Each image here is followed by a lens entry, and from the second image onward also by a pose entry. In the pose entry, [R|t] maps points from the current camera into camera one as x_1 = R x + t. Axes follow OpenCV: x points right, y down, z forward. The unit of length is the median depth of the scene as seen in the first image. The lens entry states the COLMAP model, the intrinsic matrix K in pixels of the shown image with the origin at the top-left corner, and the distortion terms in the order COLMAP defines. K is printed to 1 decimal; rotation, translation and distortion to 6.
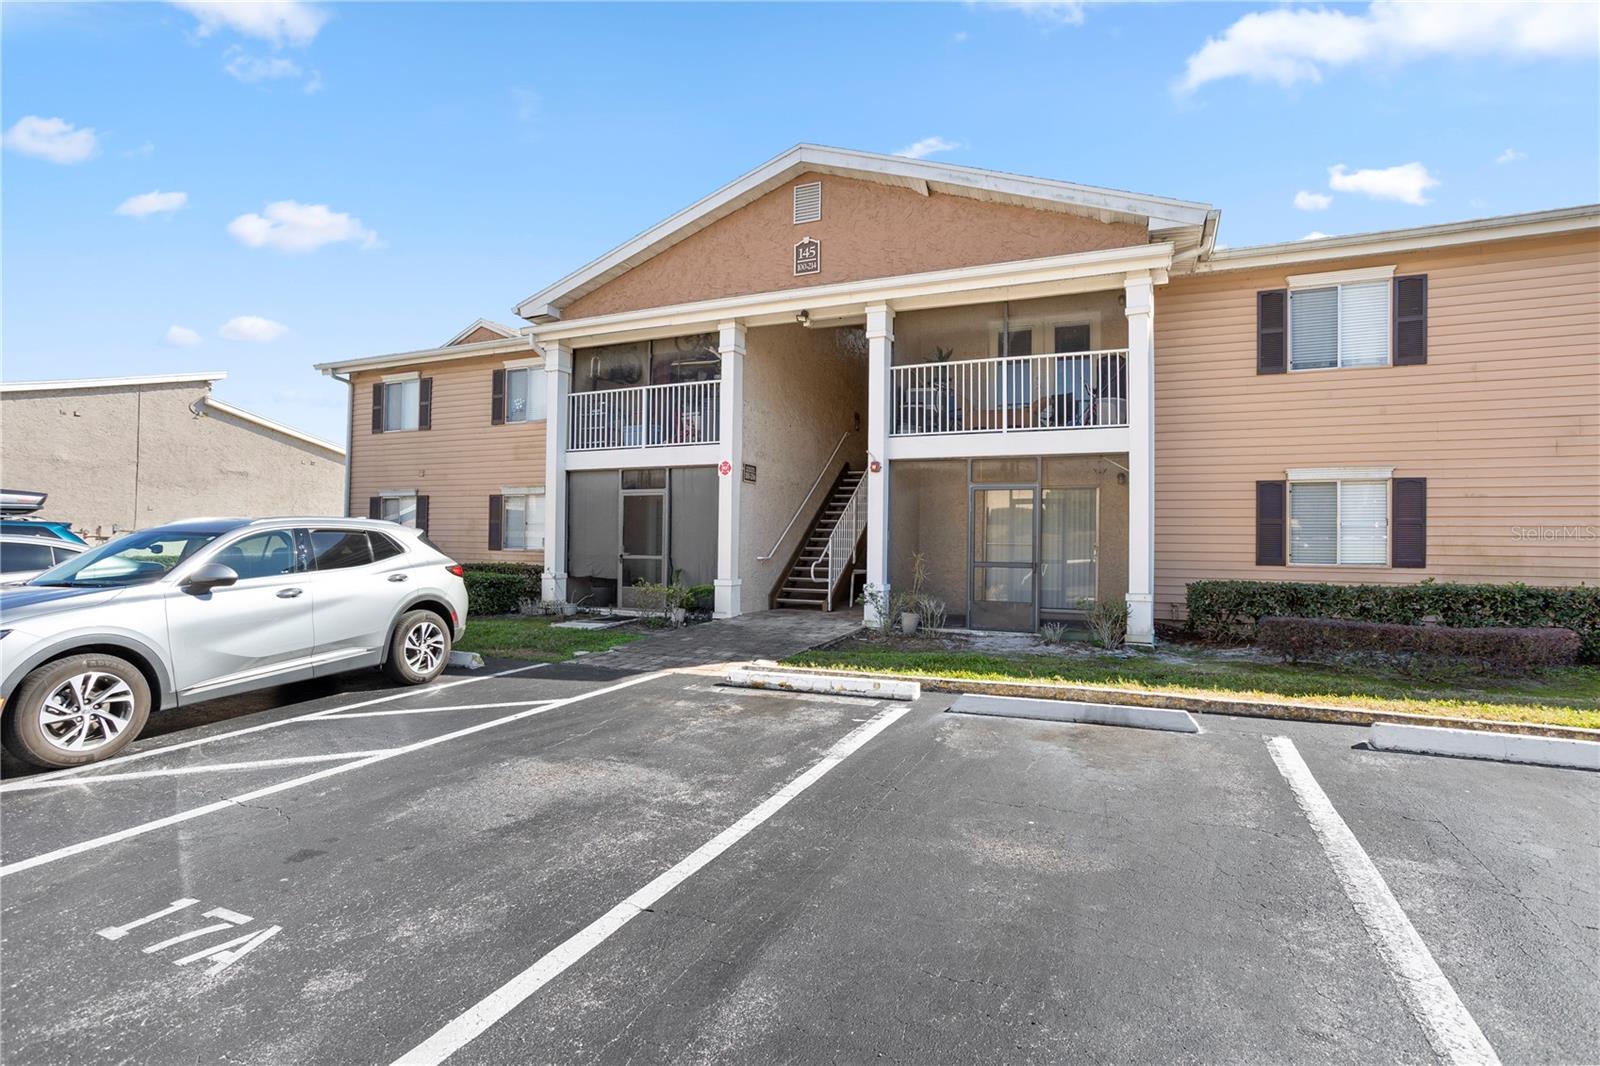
lens RADIAL K [[797.0, 0, 798.1], [0, 797.0, 529.4], [0, 0, 1]] dist [-0.051674, 0.031976]
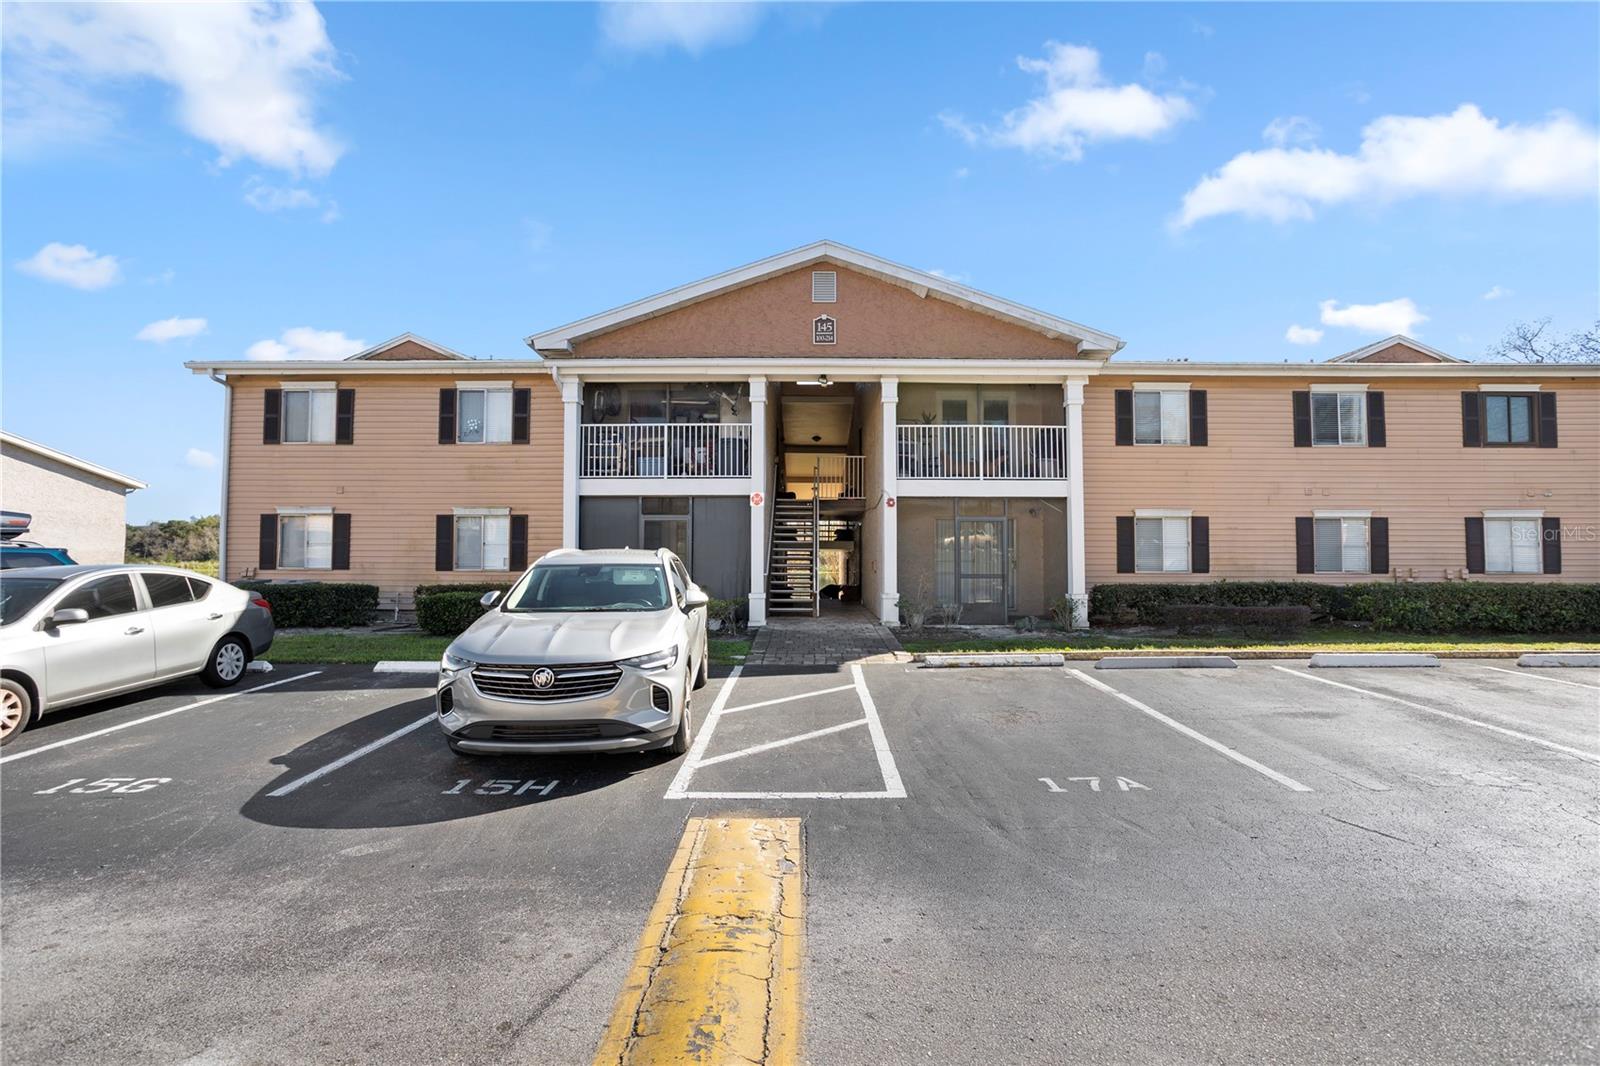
lens RADIAL K [[797.0, 0, 804.1], [0, 797.0, 527.3], [0, 0, 1]] dist [-0.051674, 0.031976]
pose [[0.910515, 0.005248, 0.413442, -0.581730], [0.001759, 0.999861, -0.016567, -0.017475], [-0.413471, 0.015812, 0.910380, -0.123996]]
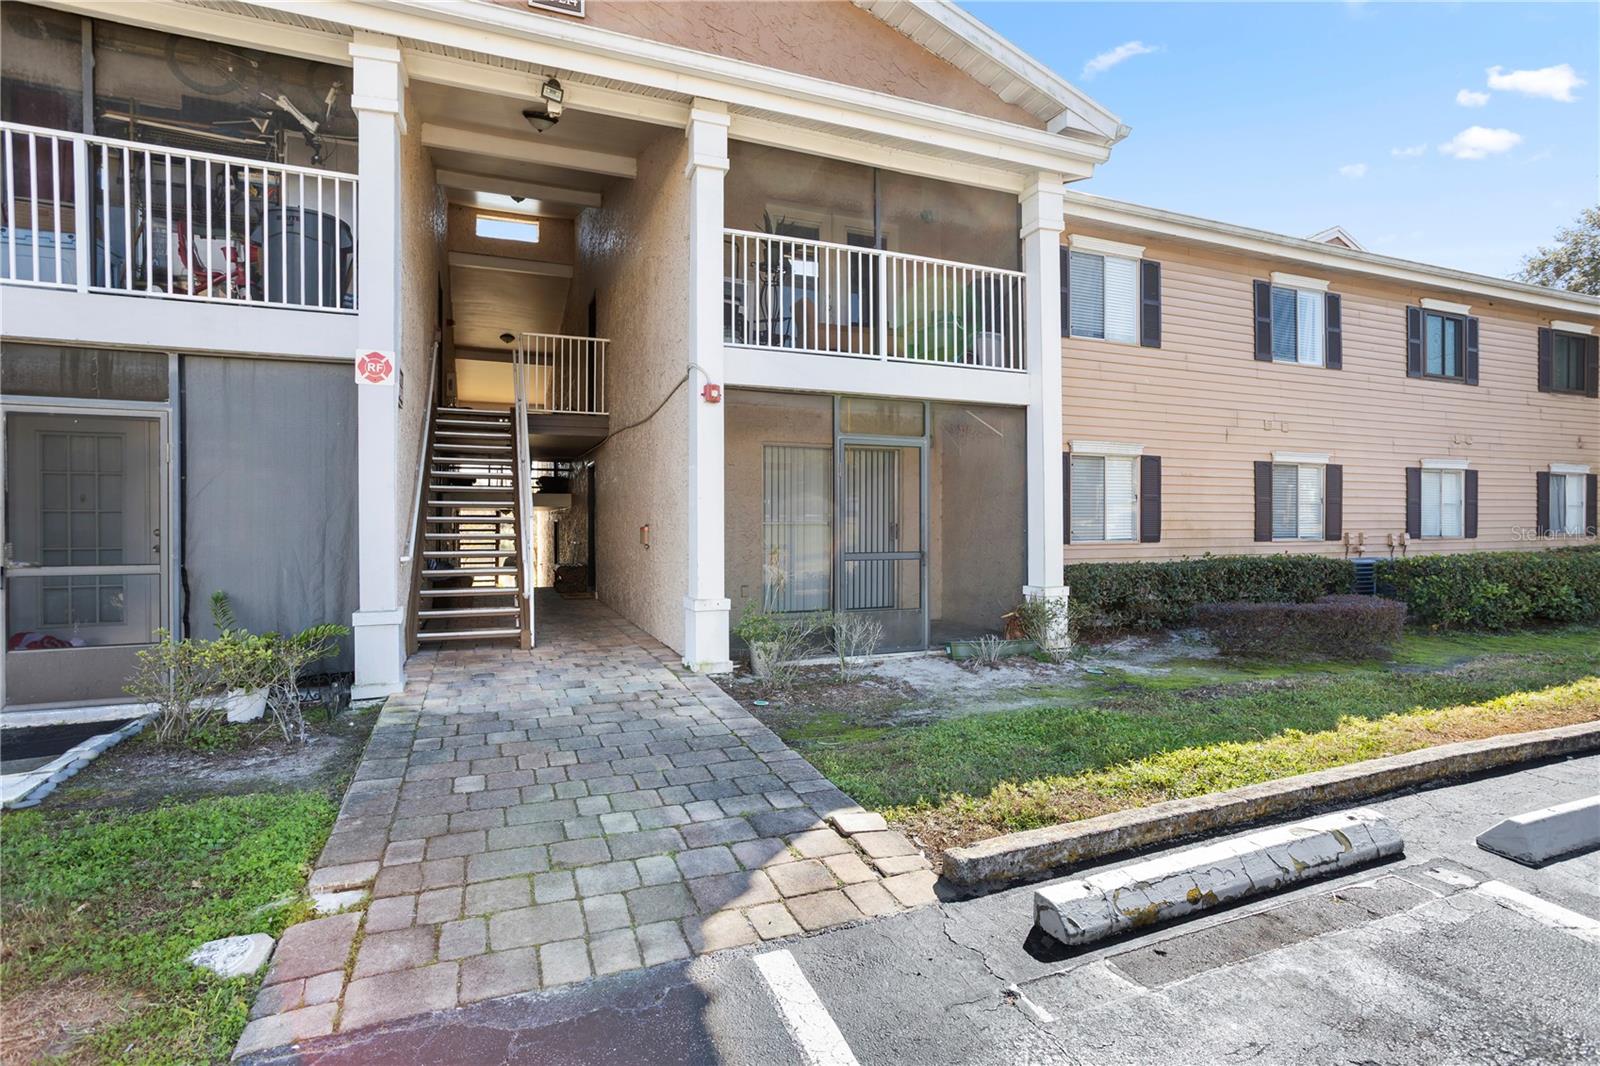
lens RADIAL K [[797.0, 0, 803.6], [0, 797.0, 529.0], [0, 0, 1]] dist [-0.051674, 0.031976]
pose [[0.686050, -0.020289, 0.727272, -0.282504], [-0.004552, 0.999472, 0.032177, -0.000219], [-0.727541, -0.025386, 0.685595, 0.572643]]
